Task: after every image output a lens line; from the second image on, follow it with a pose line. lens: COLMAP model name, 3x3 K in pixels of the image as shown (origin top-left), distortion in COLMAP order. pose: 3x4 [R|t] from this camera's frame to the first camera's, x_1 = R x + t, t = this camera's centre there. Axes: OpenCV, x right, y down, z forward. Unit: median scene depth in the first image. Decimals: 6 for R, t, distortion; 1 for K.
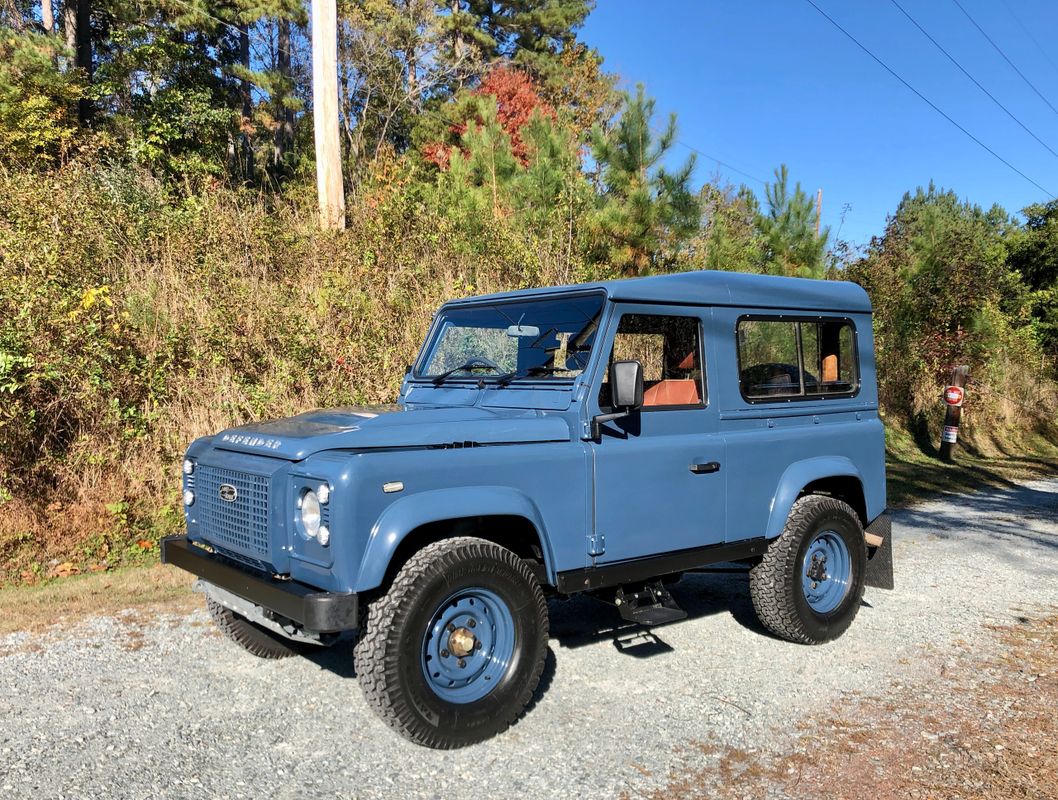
lens RADIAL K [[959.6, 0, 530.6], [0, 959.6, 417.8], [0, 0, 1]] dist [0.026730, -0.005363]
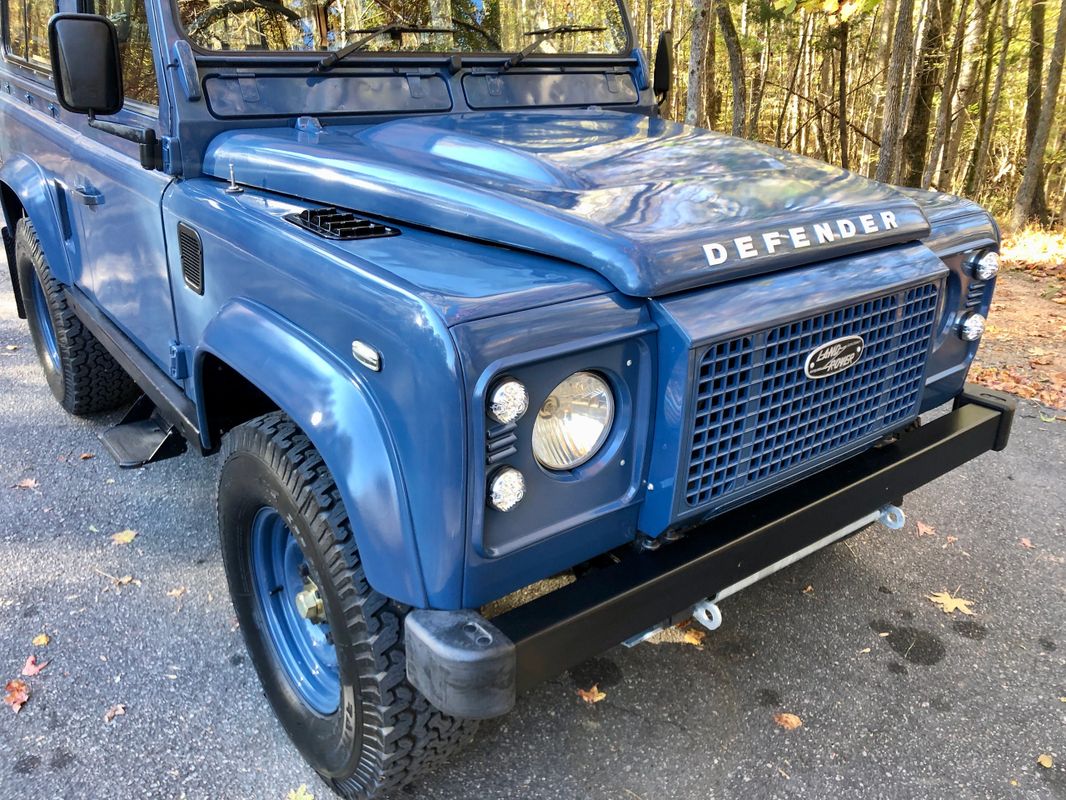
lens RADIAL K [[868.7, 0, 528.9], [0, 868.7, 394.3], [0, 0, 1]] dist [0.022930, -0.005042]
pose [[0.024799, -0.389731, 0.920595, -0.528057], [0.017343, 0.920907, 0.389396, -0.050632], [-0.999542, 0.006310, 0.029596, 0.853706]]
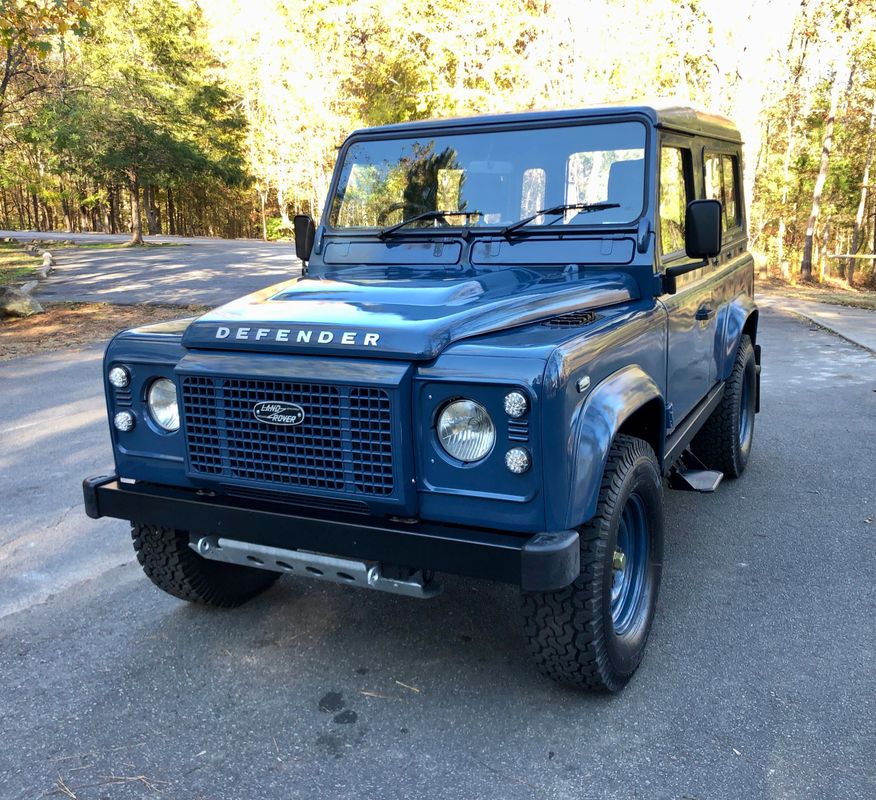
lens RADIAL K [[877.5, 0, 463.4], [0, 877.5, 387.5], [0, 0, 1]] dist [0.082873, -0.174189]
pose [[0.902407, -0.114774, 0.415318, -0.343659], [0.049038, 0.984965, 0.165647, -0.029162], [-0.428085, -0.129115, 0.894468, 0.286556]]
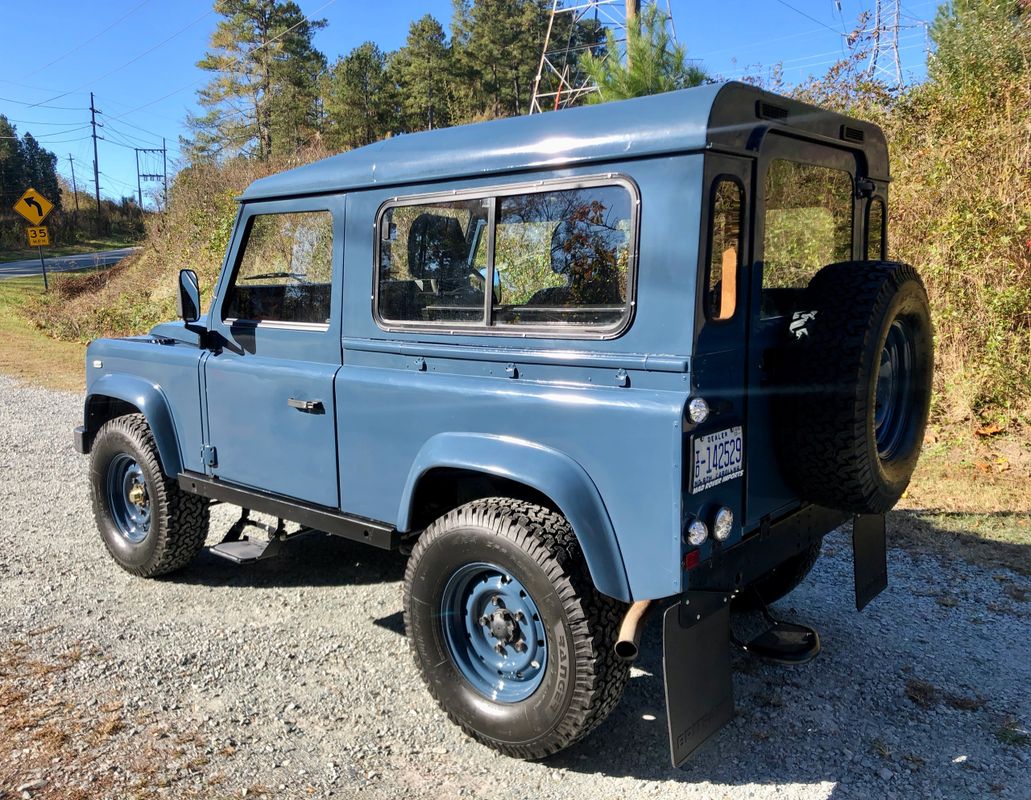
lens RADIAL K [[873.6, 0, 488.1], [0, 873.6, 395.6], [0, 0, 1]] dist [0.025694, 0.001108]
pose [[0.159929, 0.145206, -0.976390, 0.793561], [-0.036444, 0.989316, 0.141159, -0.055148], [0.986456, 0.013008, 0.163512, 0.901877]]
